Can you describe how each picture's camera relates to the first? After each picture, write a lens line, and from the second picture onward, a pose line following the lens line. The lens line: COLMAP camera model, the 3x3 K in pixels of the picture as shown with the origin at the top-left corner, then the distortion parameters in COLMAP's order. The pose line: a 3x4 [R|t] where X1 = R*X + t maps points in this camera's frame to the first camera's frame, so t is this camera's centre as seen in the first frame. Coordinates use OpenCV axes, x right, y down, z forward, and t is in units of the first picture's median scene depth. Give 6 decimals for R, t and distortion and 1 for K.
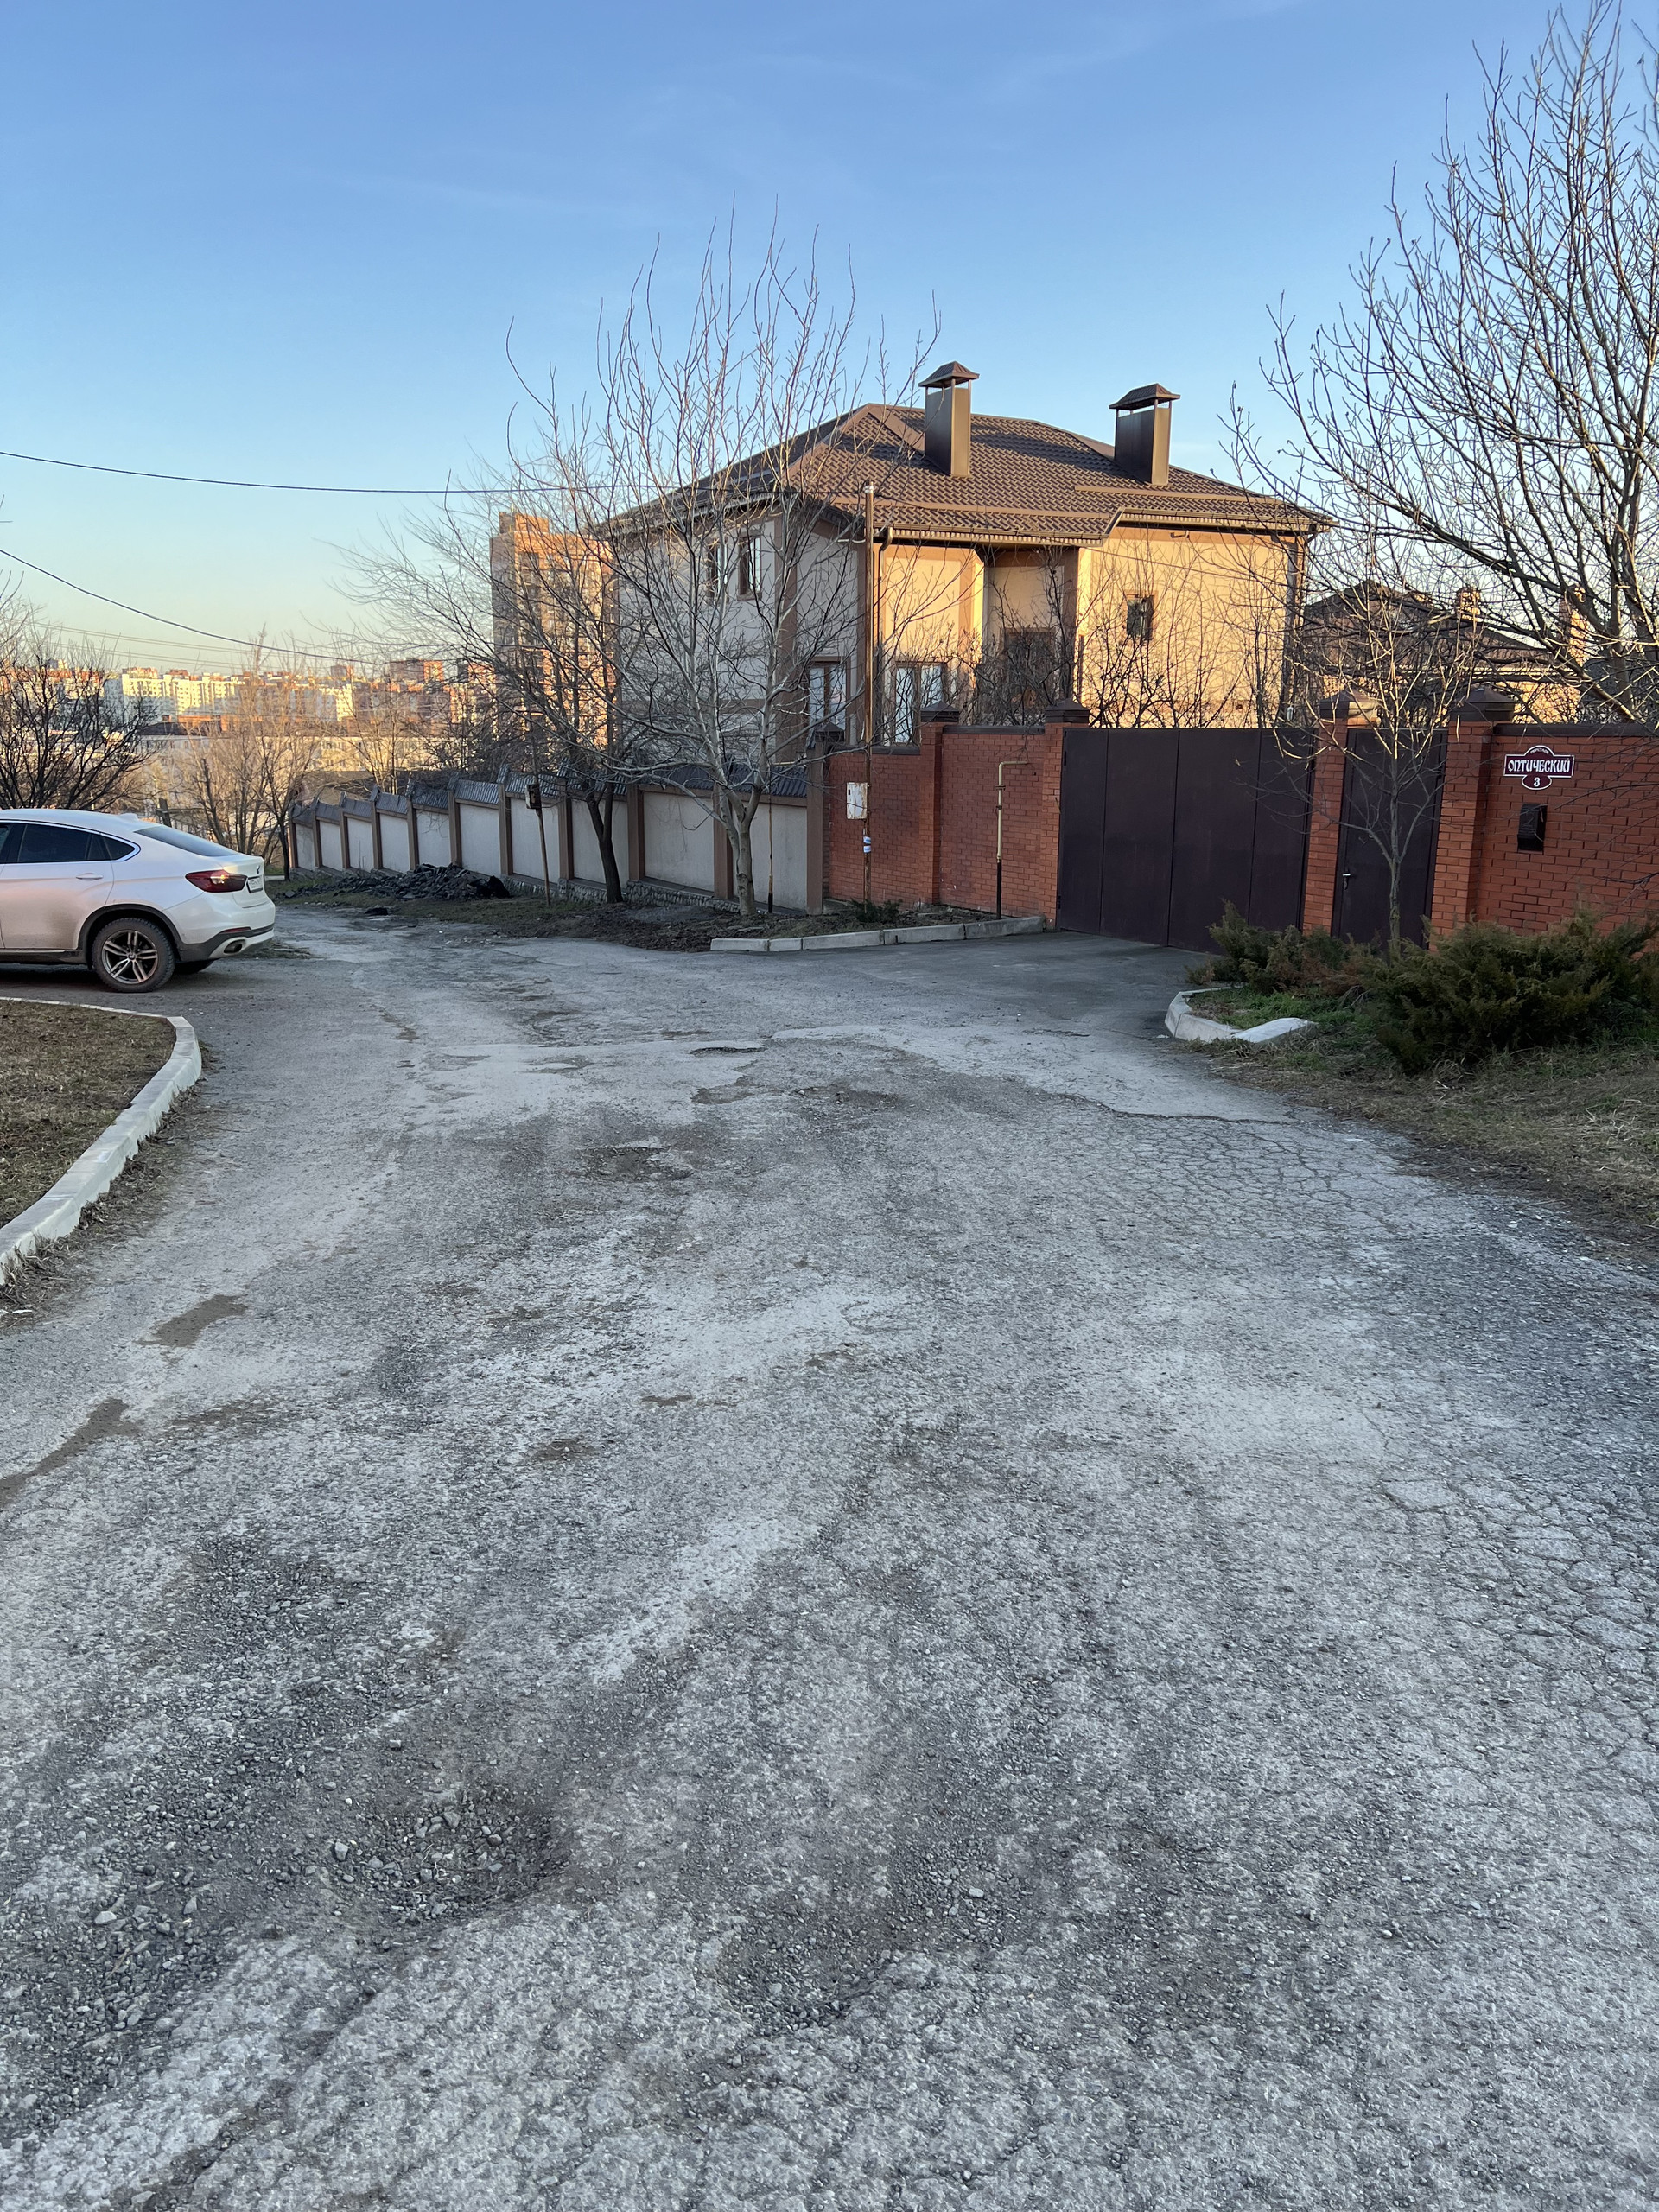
lens RADIAL K [[1635.3, 0, 787.0], [0, 1635.3, 1111.7], [0, 0, 1]] dist [0.004748, -0.000746]
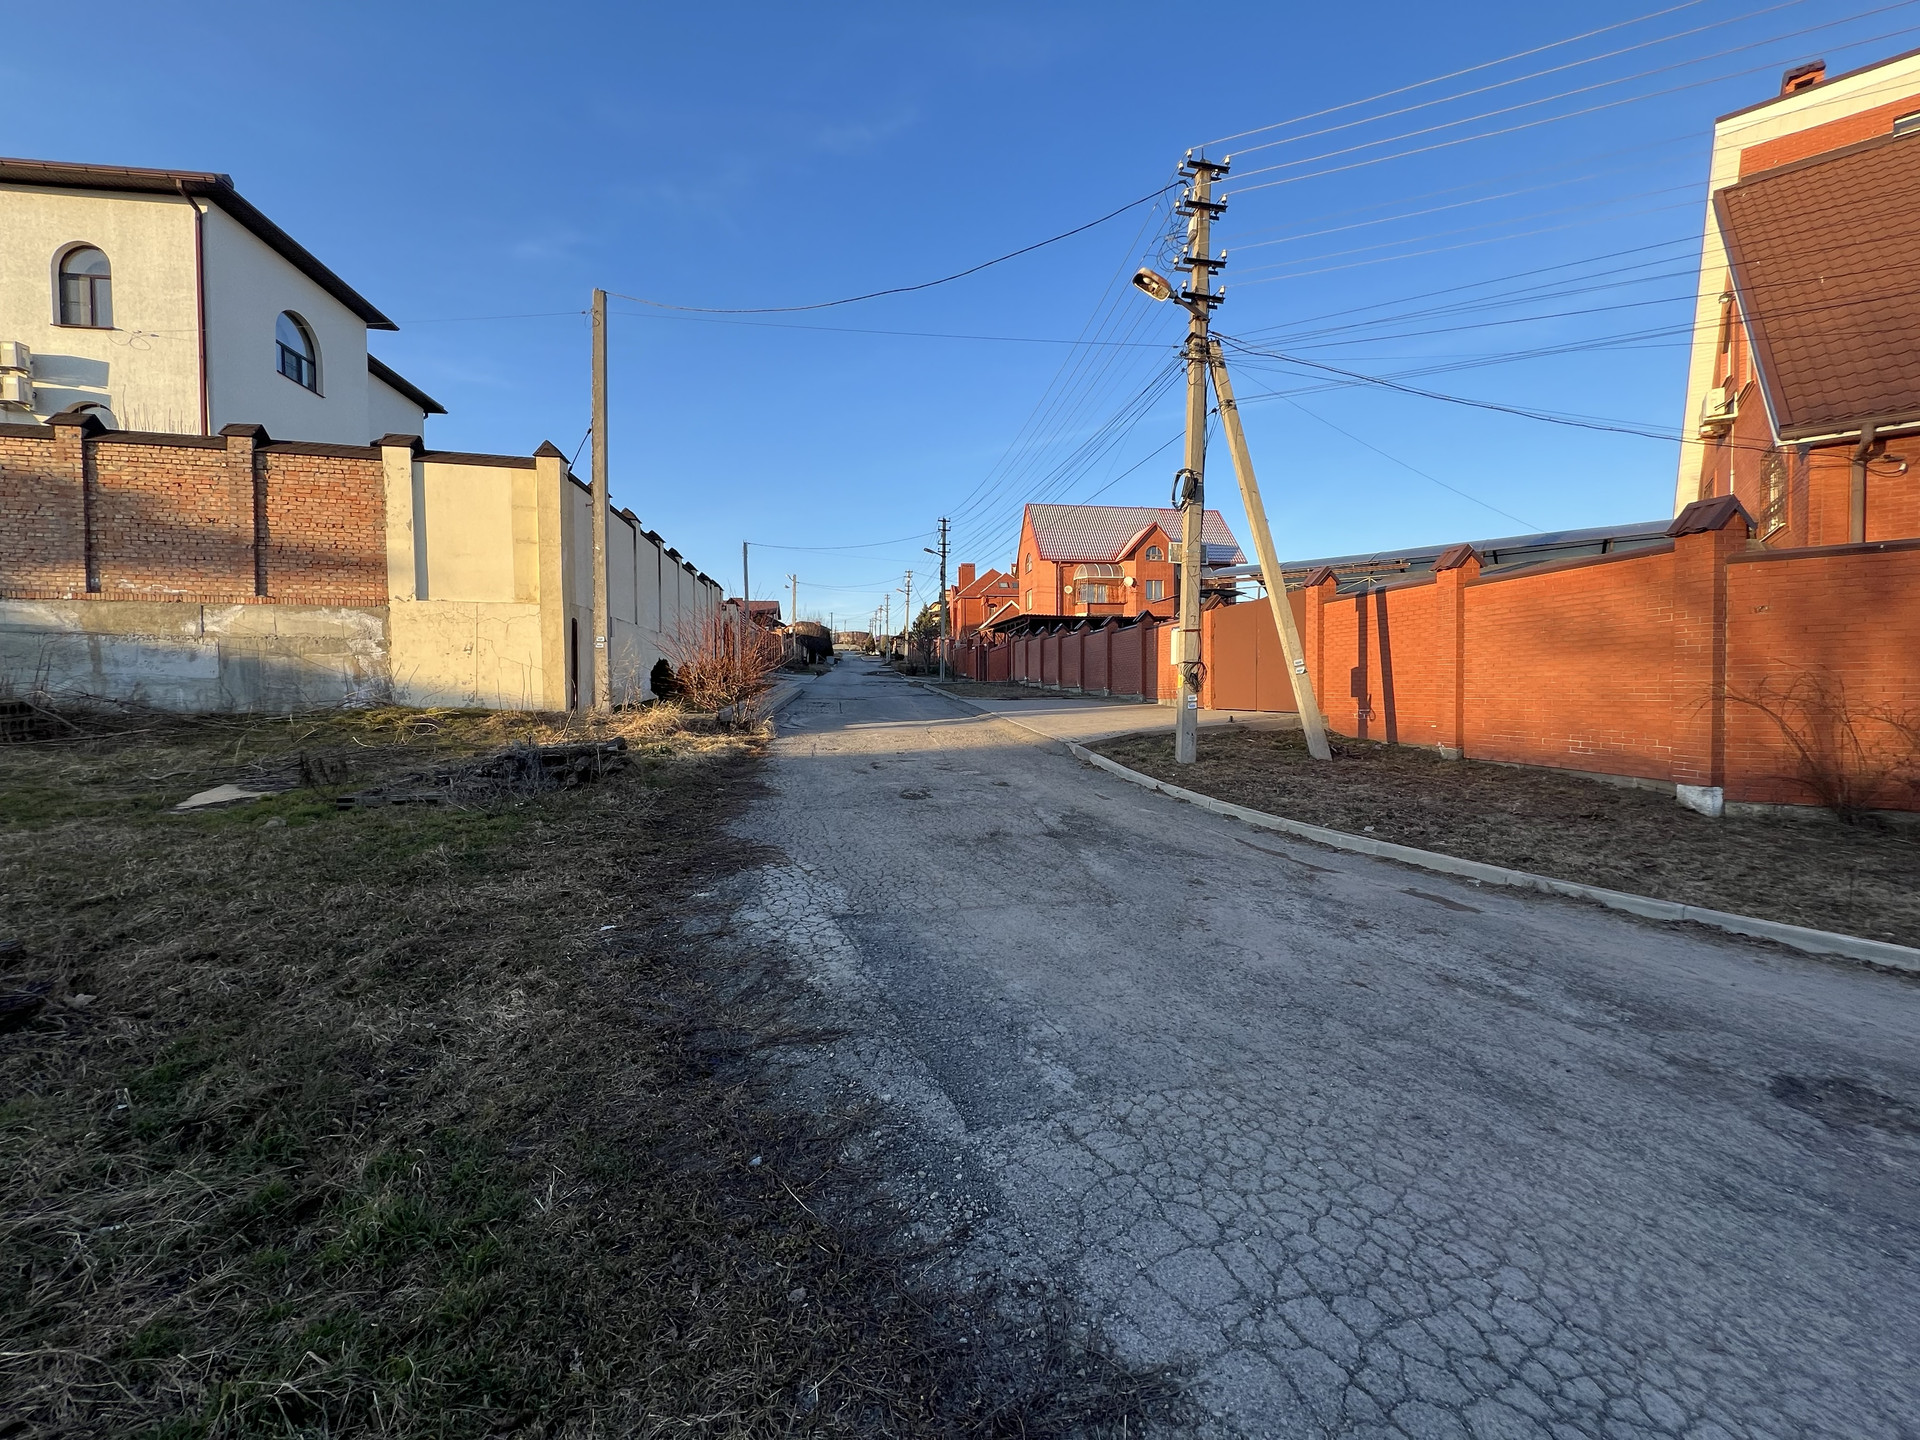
lens RADIAL K [[760.3, 0, 960.9], [0, 760.3, 714.6], [0, 0, 1]] dist [-0.001798, 0.000052]
pose [[-0.870698, 0.023693, -0.491247, 0.761476], [-0.103864, 0.967453, 0.230752, -0.308992], [0.480726, 0.251939, -0.839899, 1.534435]]
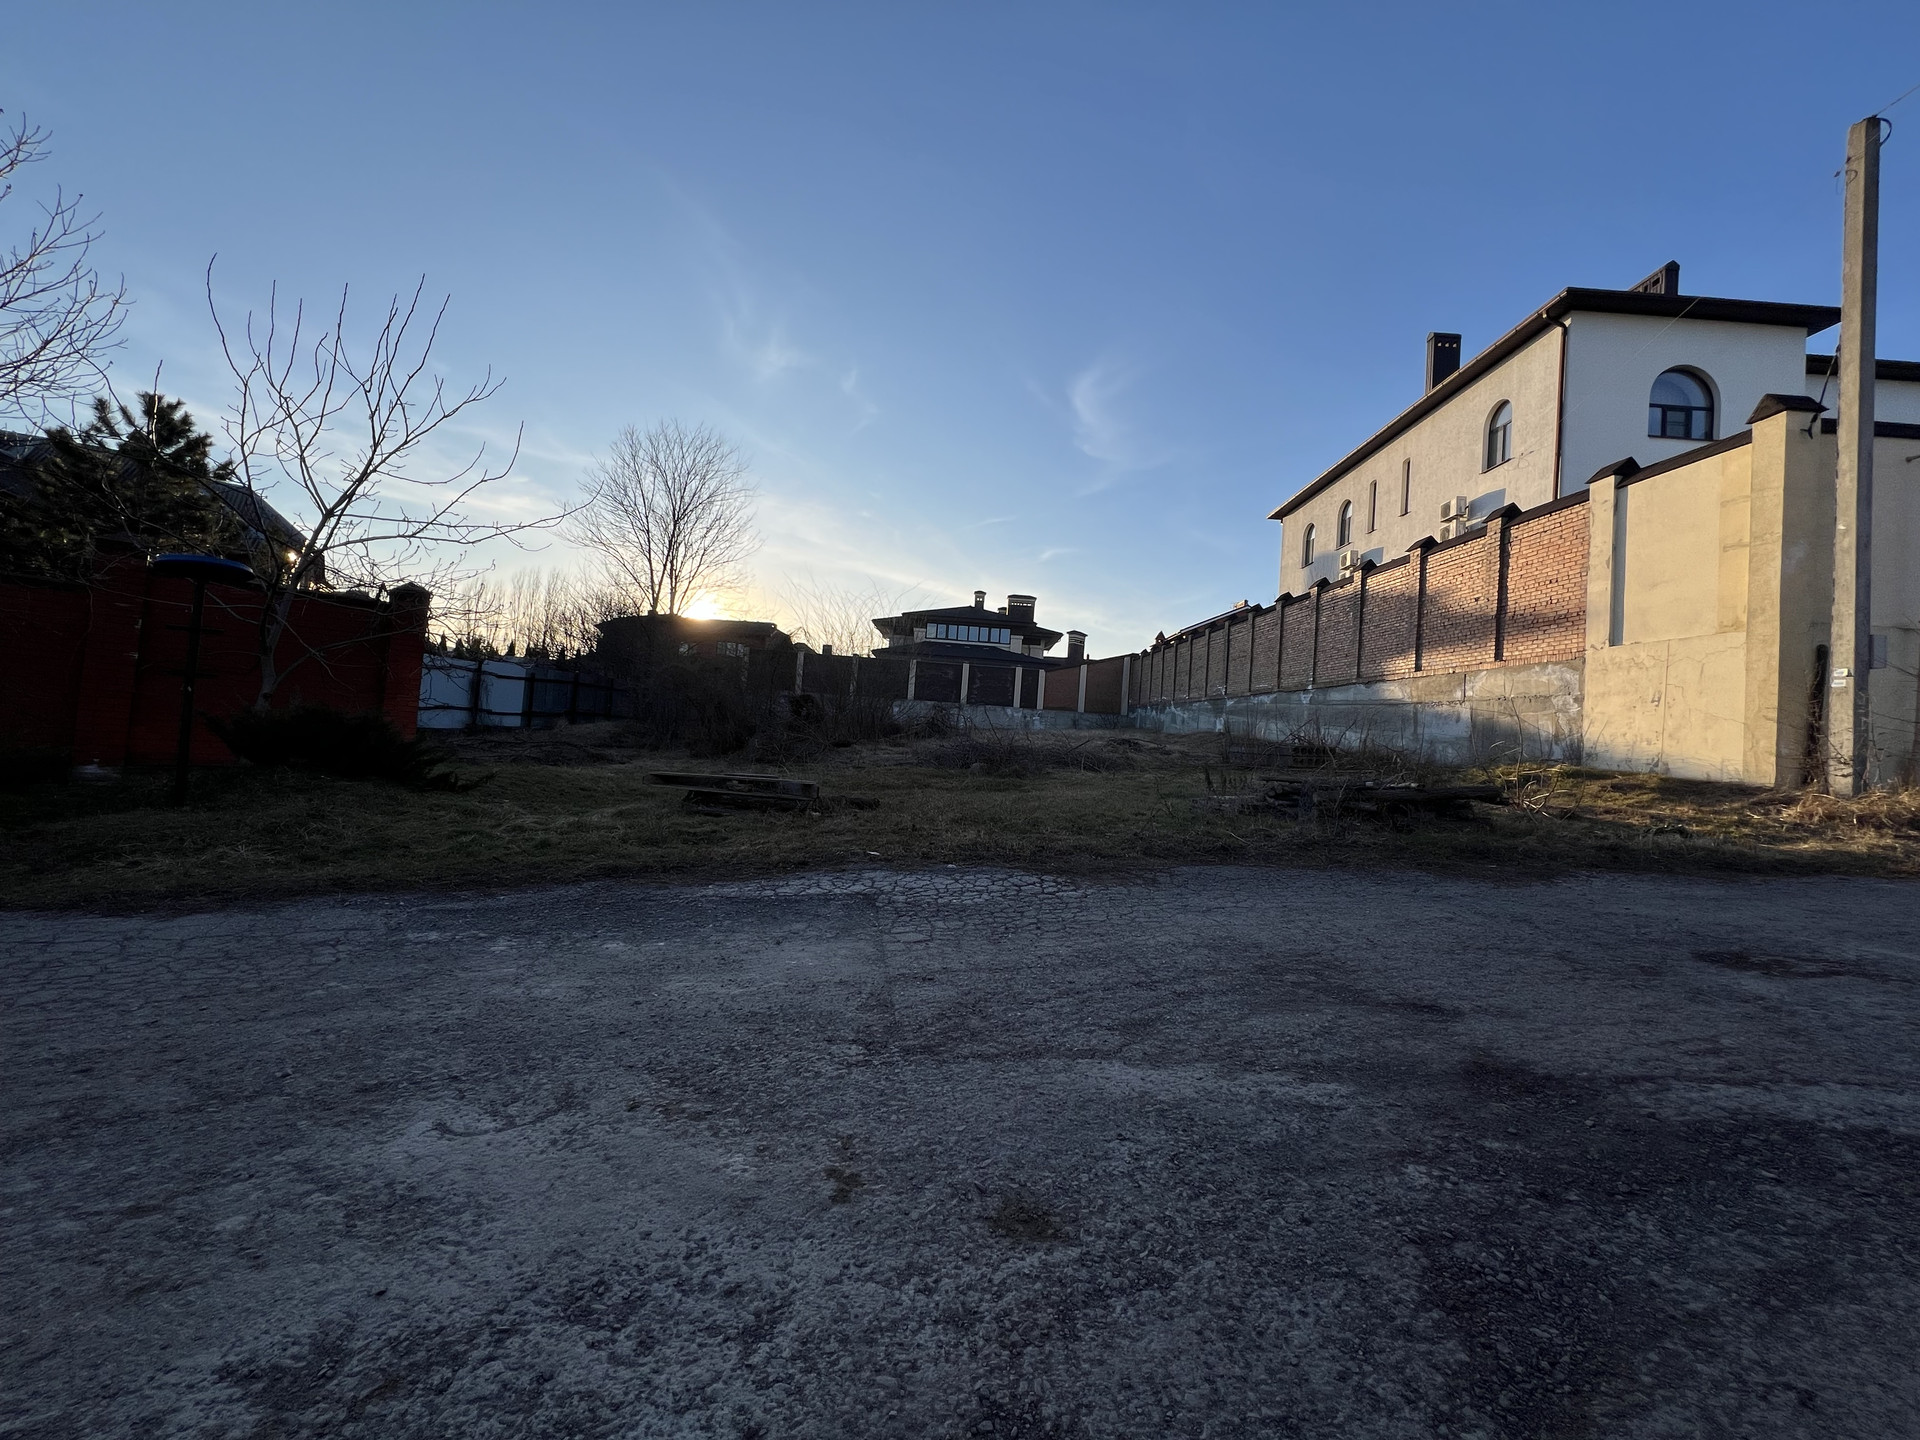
lens RADIAL K [[760.2, 0, 959.5], [0, 760.2, 715.9], [0, 0, 1]] dist [-0.001005, 0.000146]
pose [[-0.345864, 0.007743, 0.938253, -0.398156], [0.144640, 0.988453, 0.045161, -0.059128], [-0.927069, 0.151328, -0.342990, 0.903786]]
